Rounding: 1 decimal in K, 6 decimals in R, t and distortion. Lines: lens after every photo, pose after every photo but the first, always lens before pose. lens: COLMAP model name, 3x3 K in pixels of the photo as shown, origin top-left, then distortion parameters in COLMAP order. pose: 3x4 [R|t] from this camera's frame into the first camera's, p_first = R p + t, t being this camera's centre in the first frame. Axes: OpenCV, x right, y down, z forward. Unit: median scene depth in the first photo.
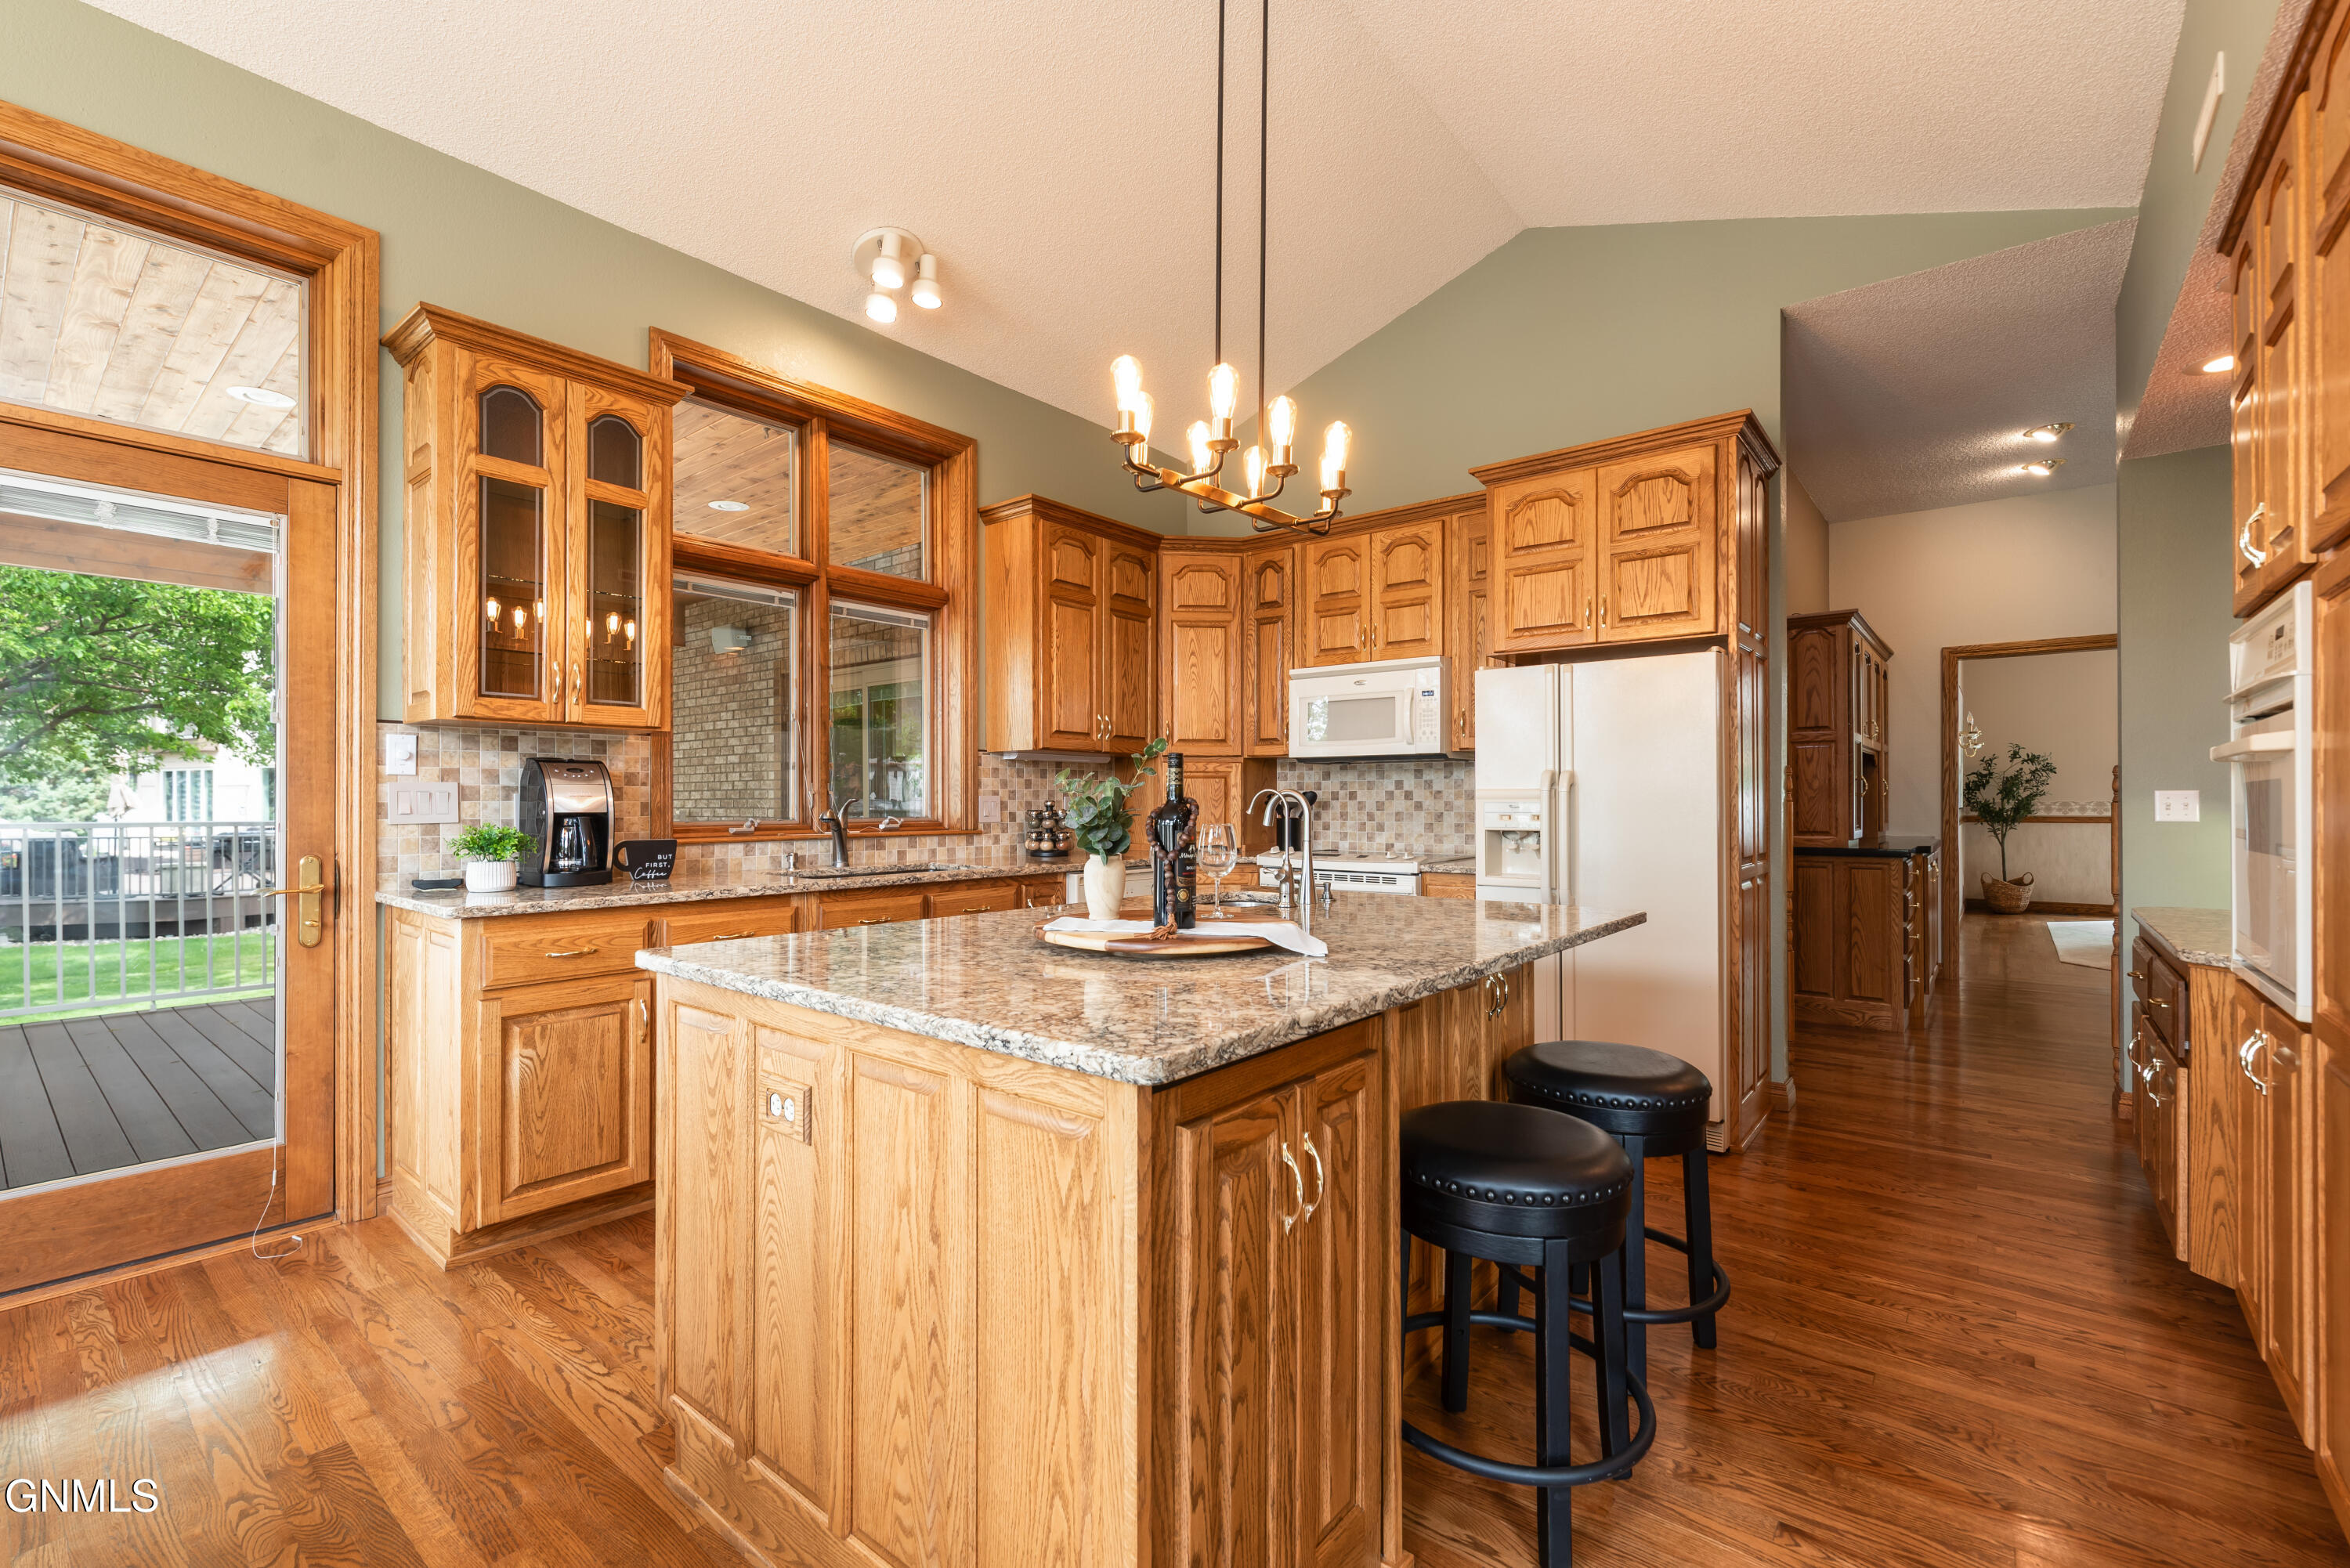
lens RADIAL K [[1010.3, 0, 1179.5], [0, 1010.3, 796.9], [0, 0, 1]] dist [0.000272, 0.000167]
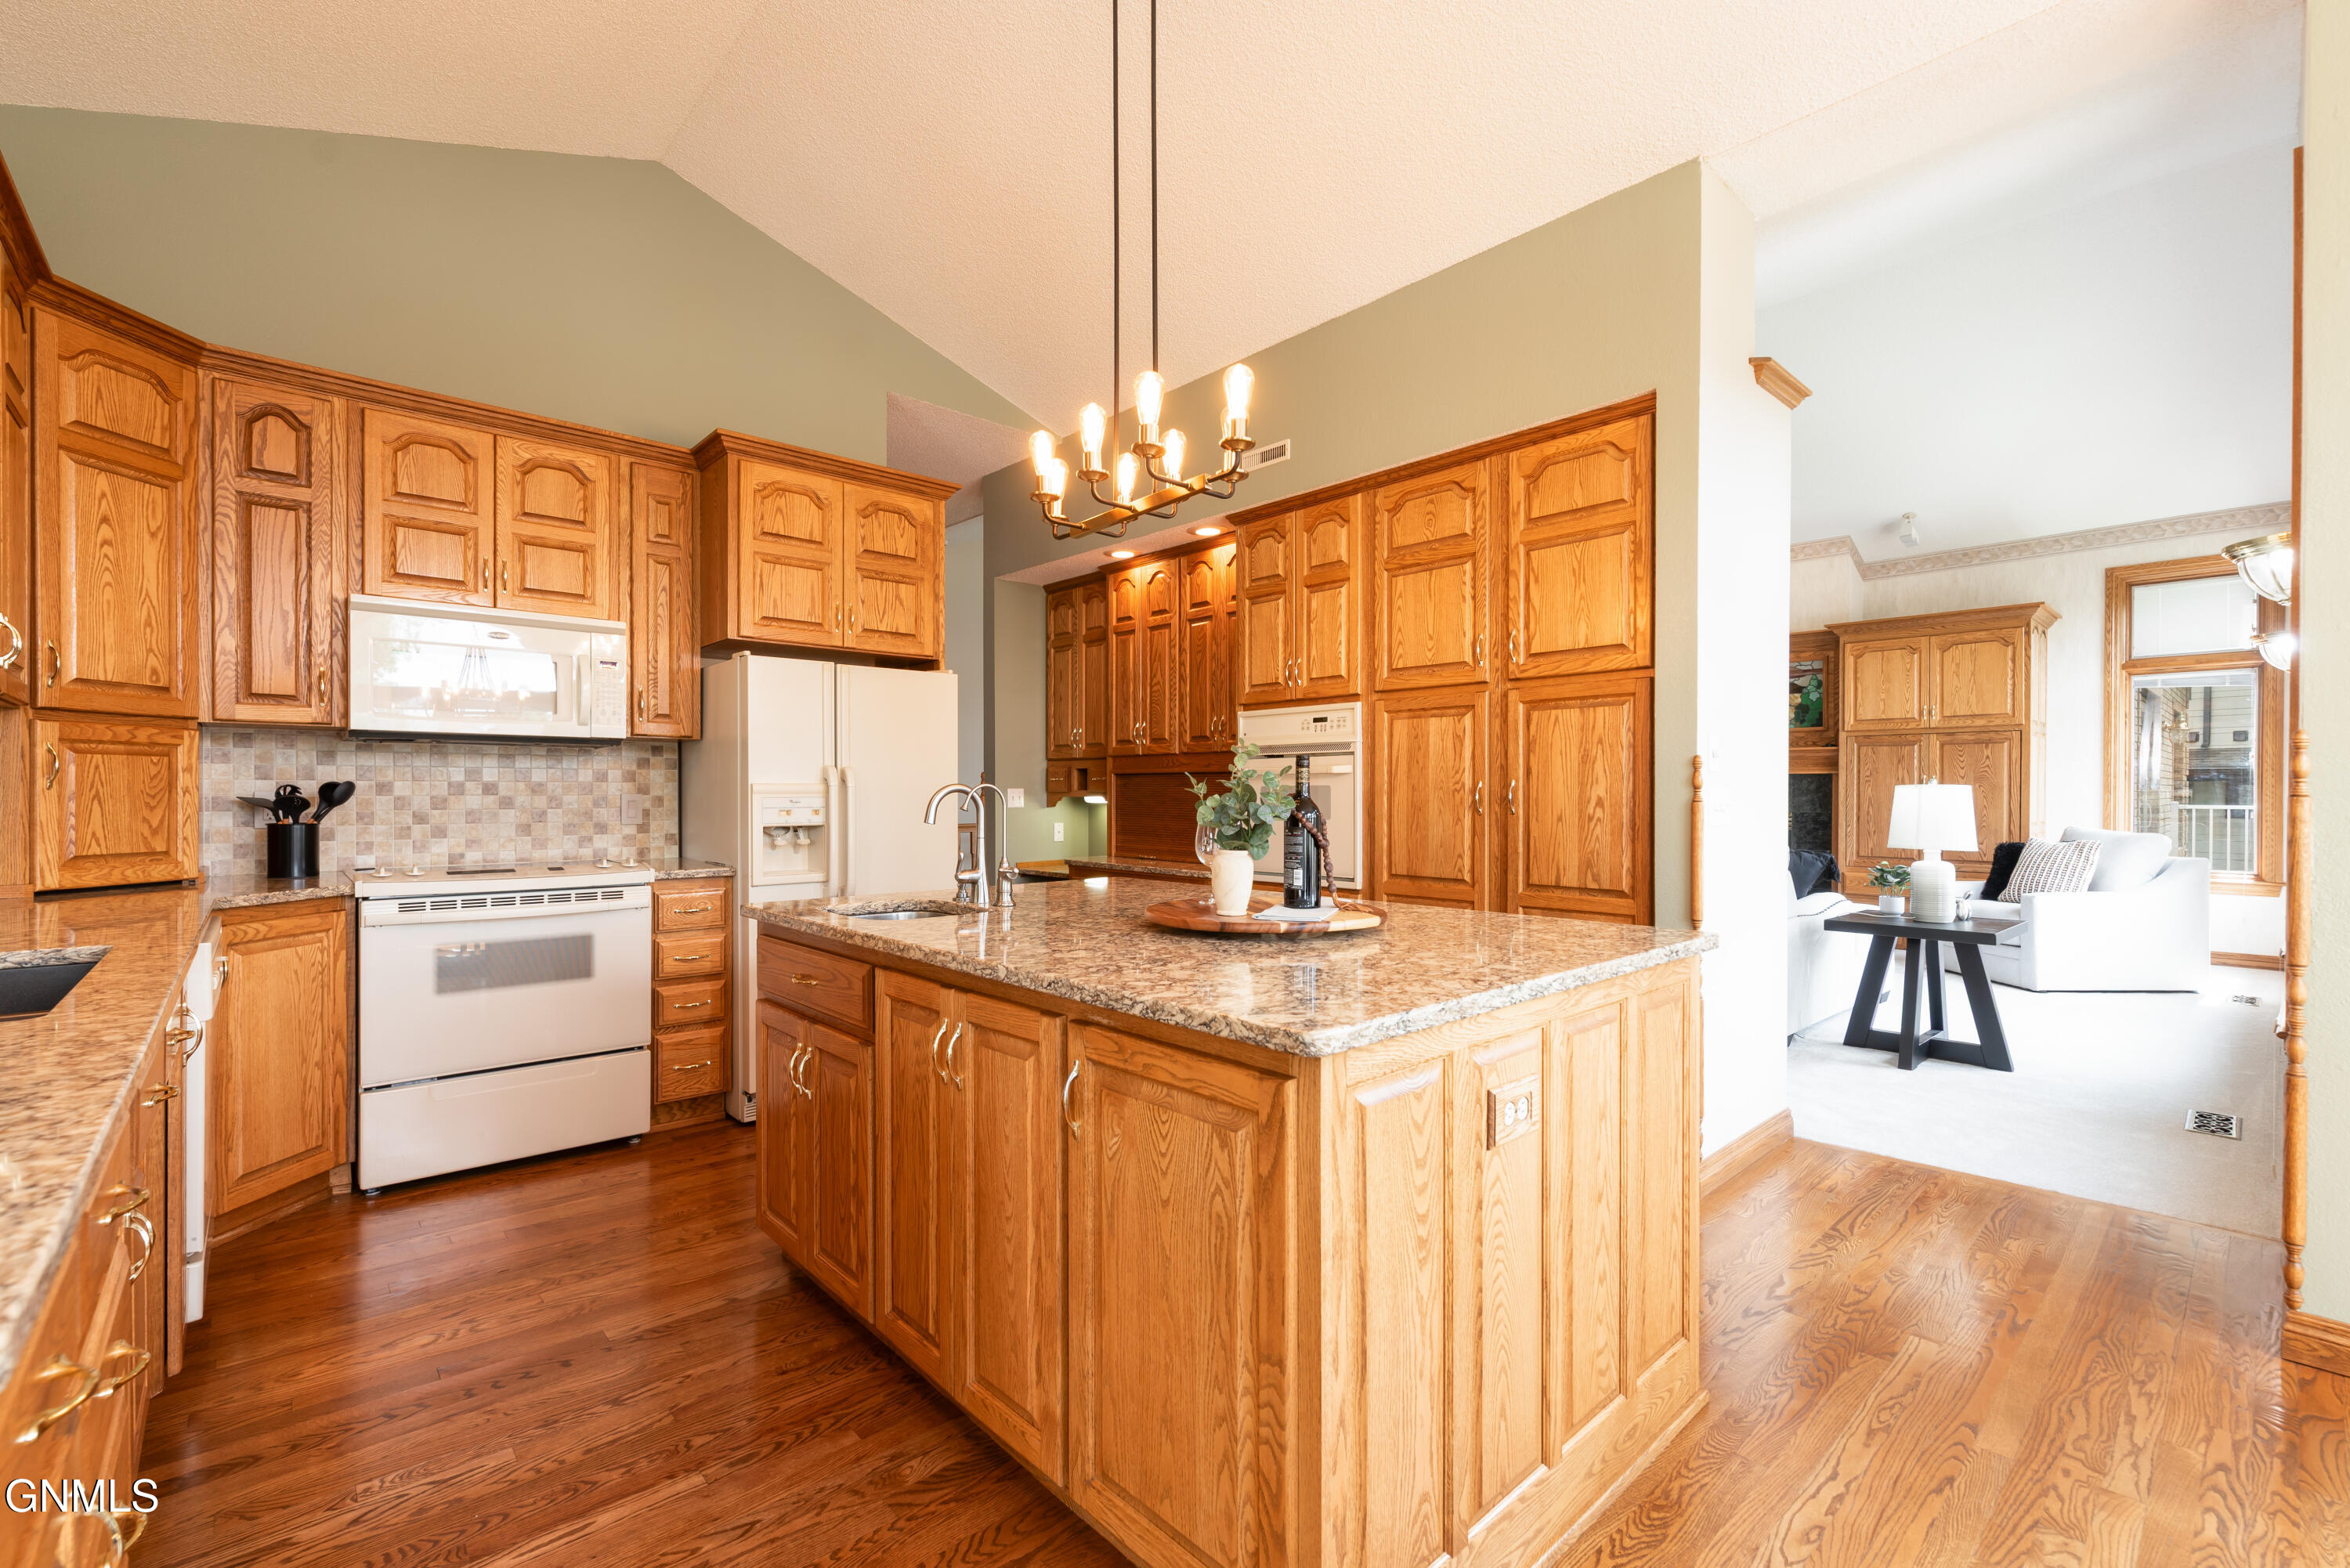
lens RADIAL K [[1010.3, 0, 1179.5], [0, 1010.3, 796.9], [0, 0, 1]] dist [0.000272, 0.000167]
pose [[0.149703, -0.004170, 0.988722, -0.472897], [-0.002988, 0.999985, 0.004670, -0.000324], [-0.988727, -0.003653, 0.149688, 0.395127]]
